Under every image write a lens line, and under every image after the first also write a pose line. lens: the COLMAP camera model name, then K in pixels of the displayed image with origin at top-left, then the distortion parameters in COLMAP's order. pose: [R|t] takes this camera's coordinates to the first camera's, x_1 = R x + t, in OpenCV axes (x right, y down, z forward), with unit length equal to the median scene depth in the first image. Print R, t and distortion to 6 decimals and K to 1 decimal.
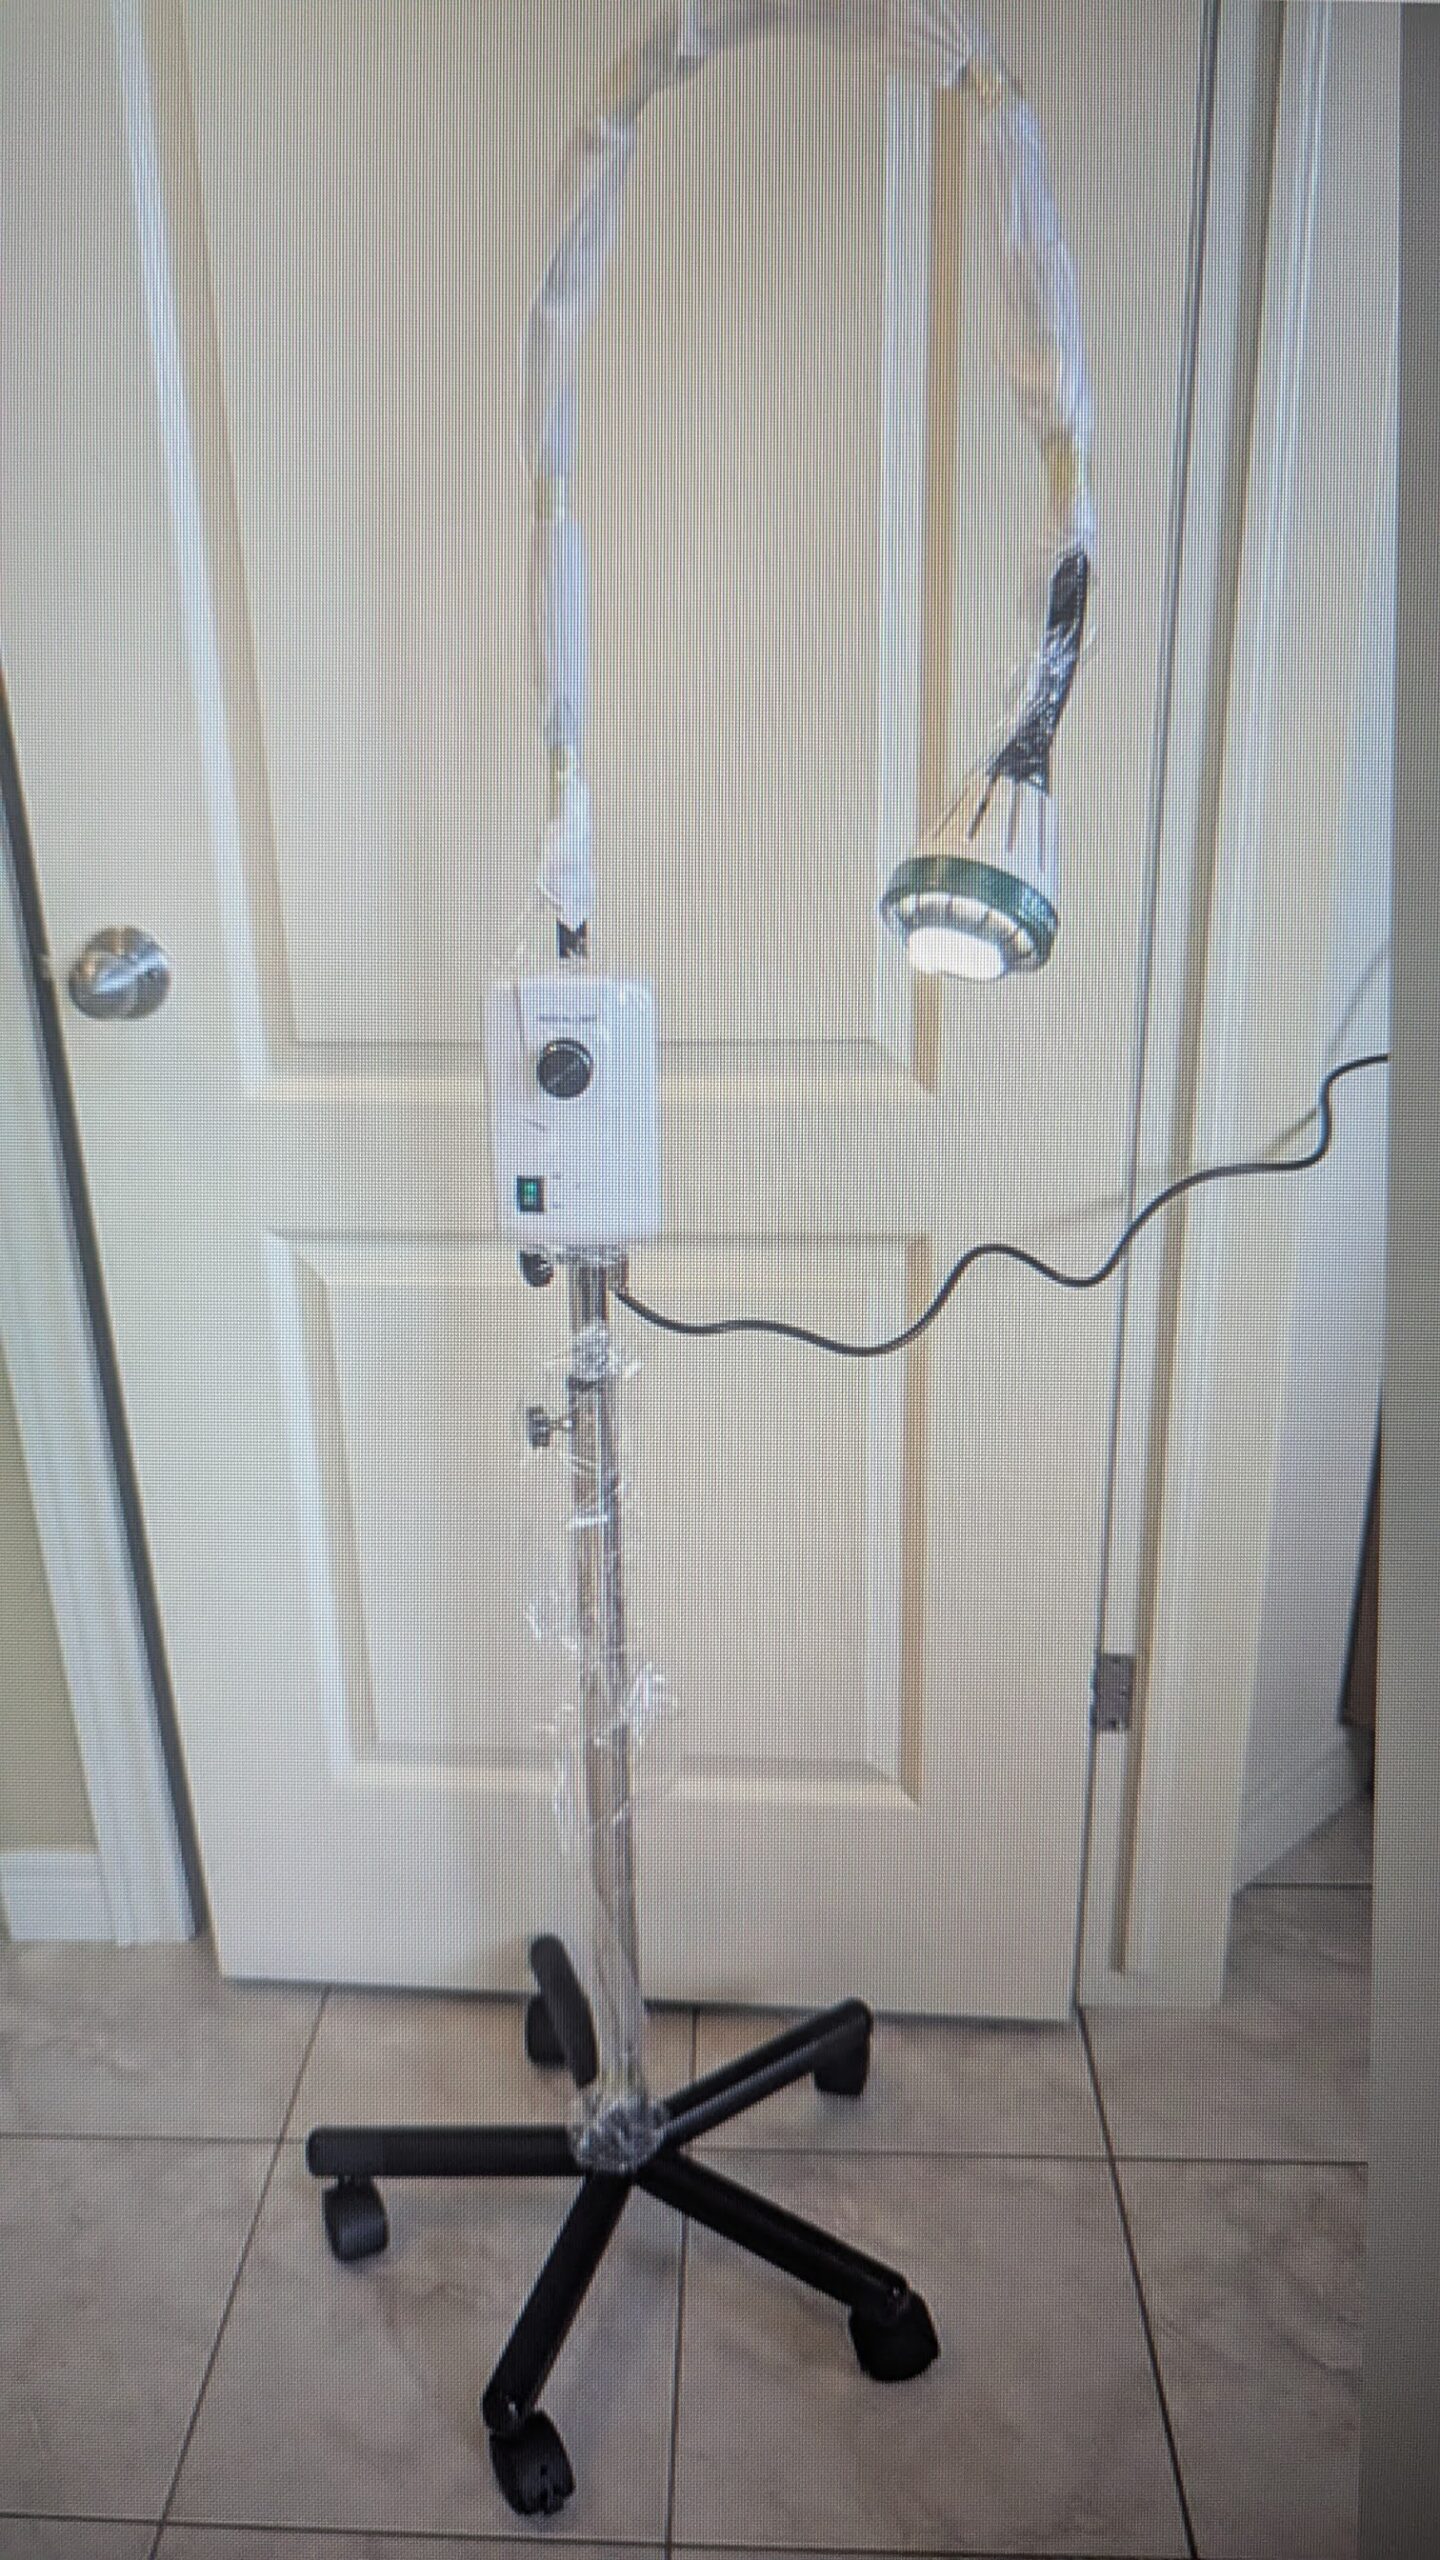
lens RADIAL K [[1787.1, 0, 720.0], [0, 1787.1, 1280.0], [0, 0, 1]] dist [0.073767, 0.000599]
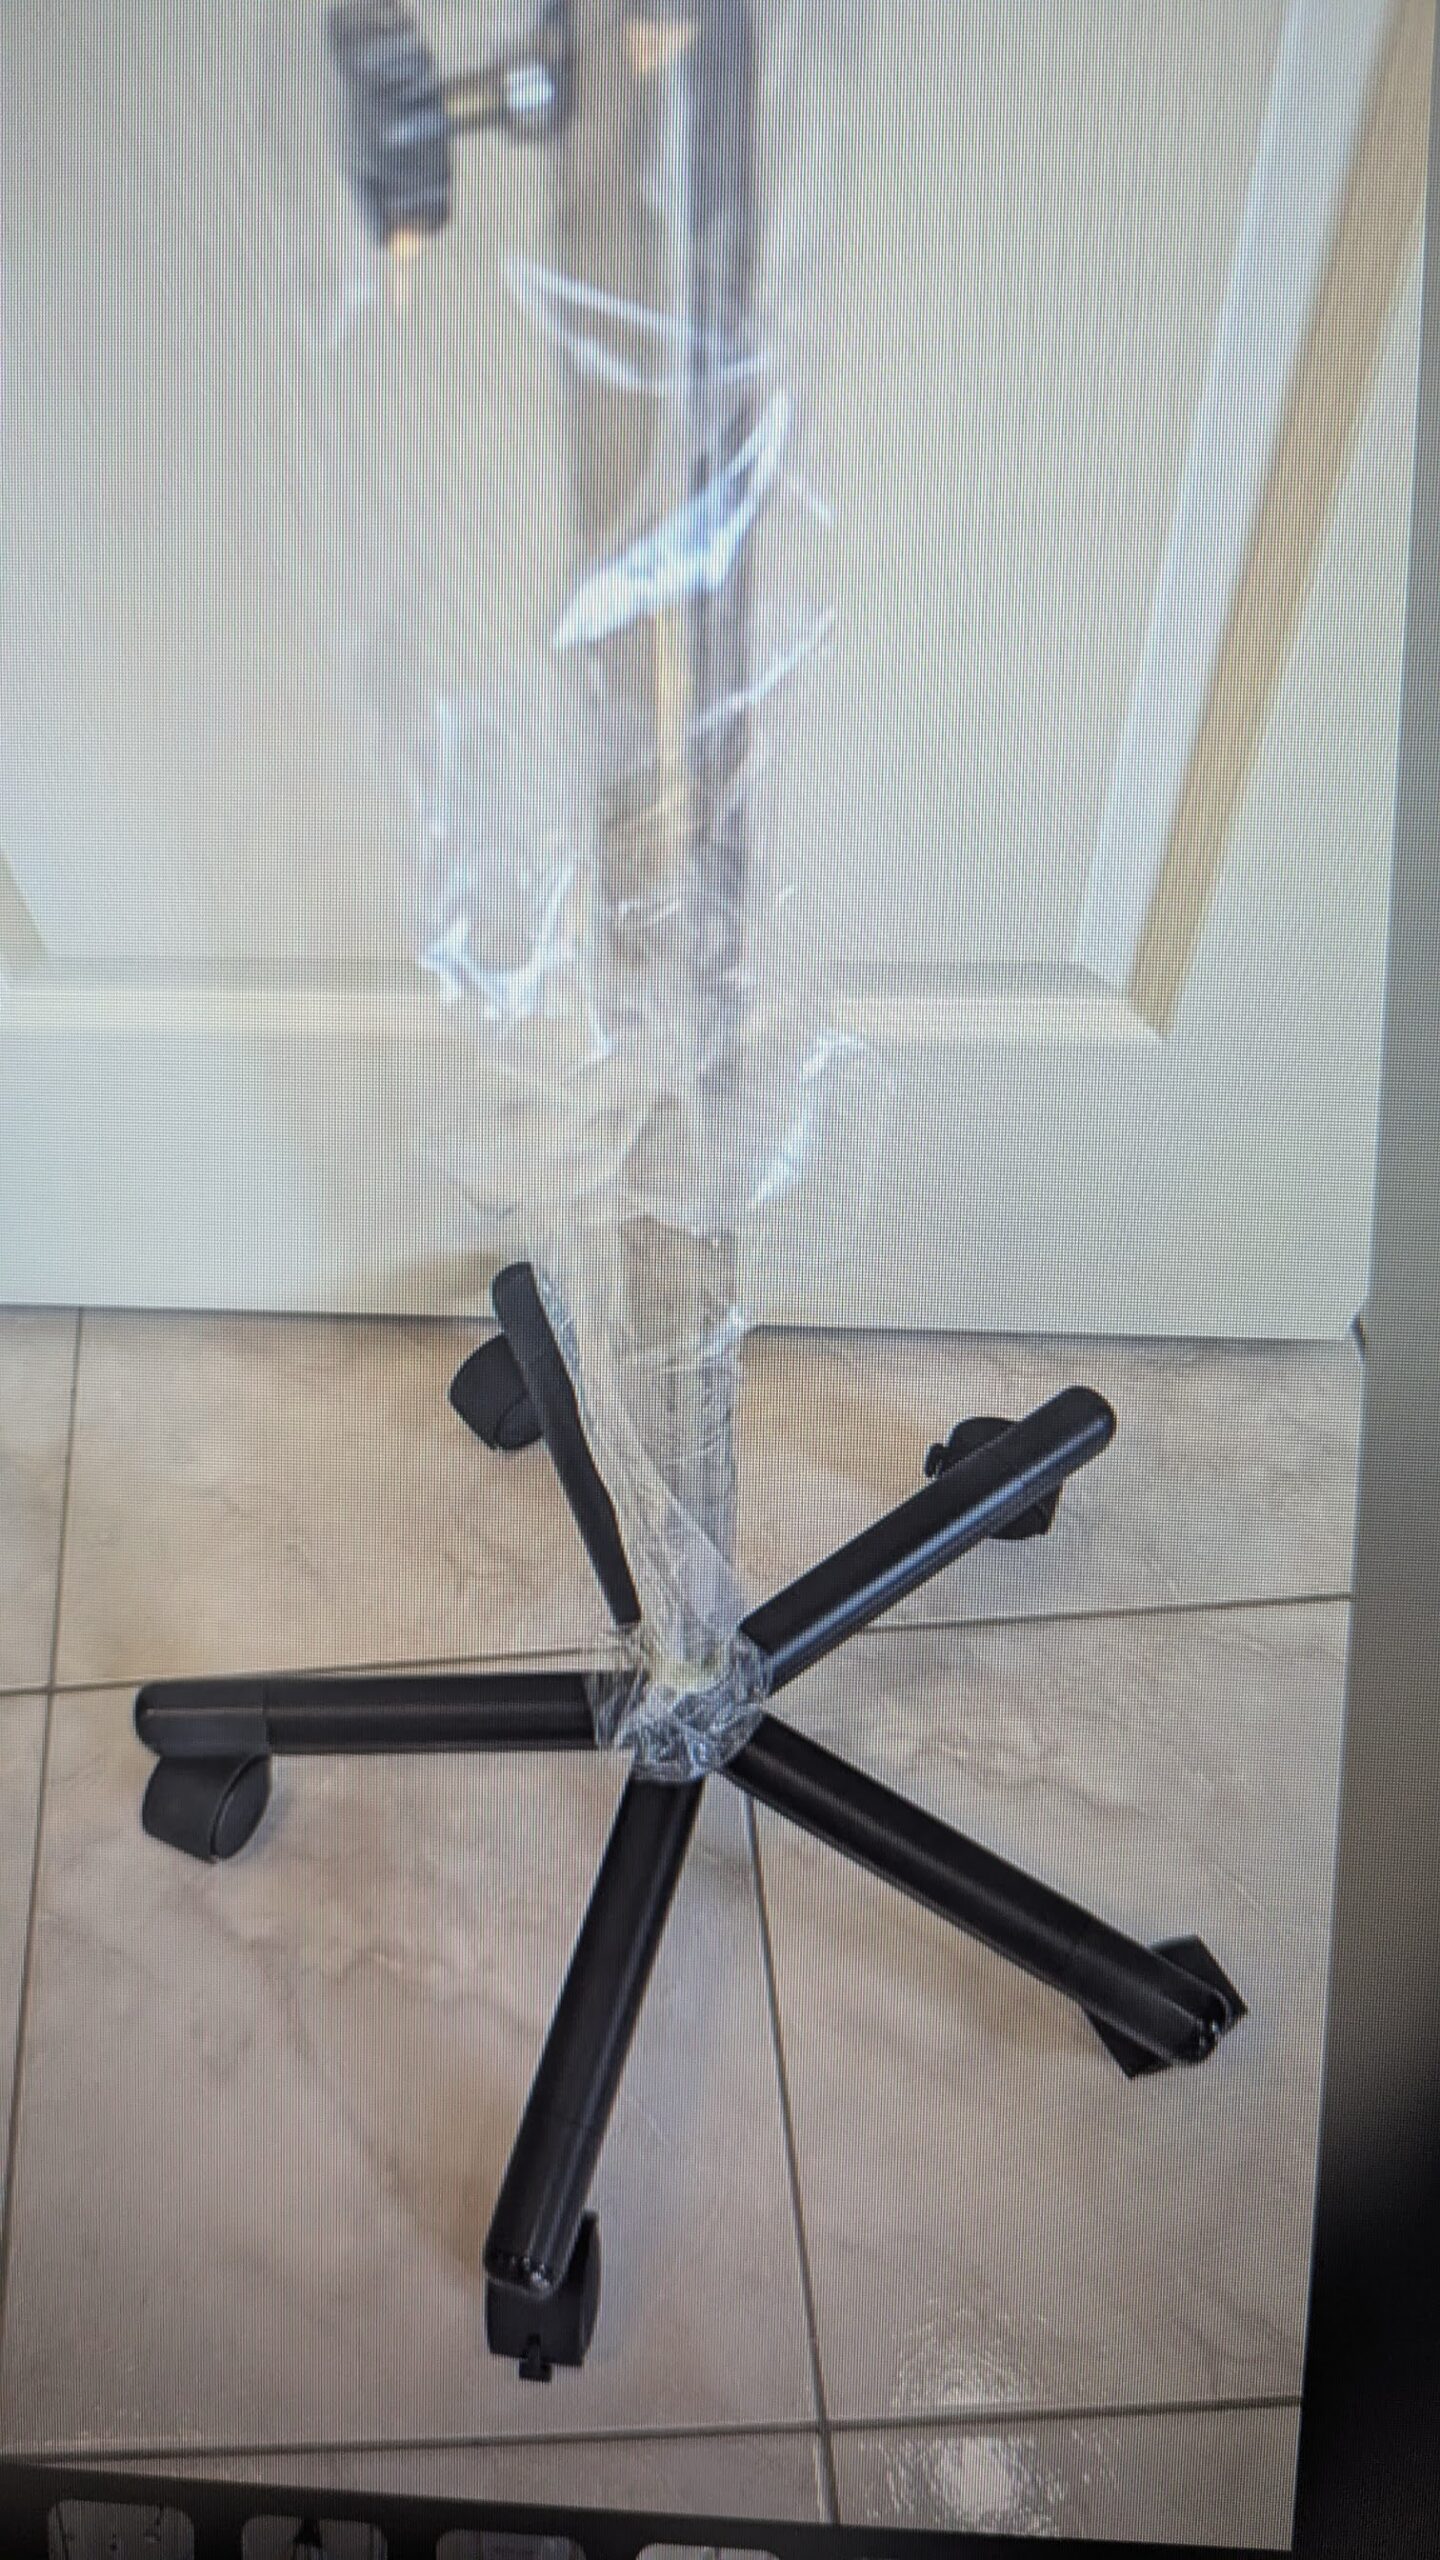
lens RADIAL K [[1787.1, 0, 720.0], [0, 1787.1, 1280.0], [0, 0, 1]] dist [0.073767, 0.000599]
pose [[0.998806, -0.029291, 0.039091, -0.075276], [0.003448, 0.840544, 0.541732, 0.079876], [-0.048725, -0.540950, 0.839642, 0.744858]]
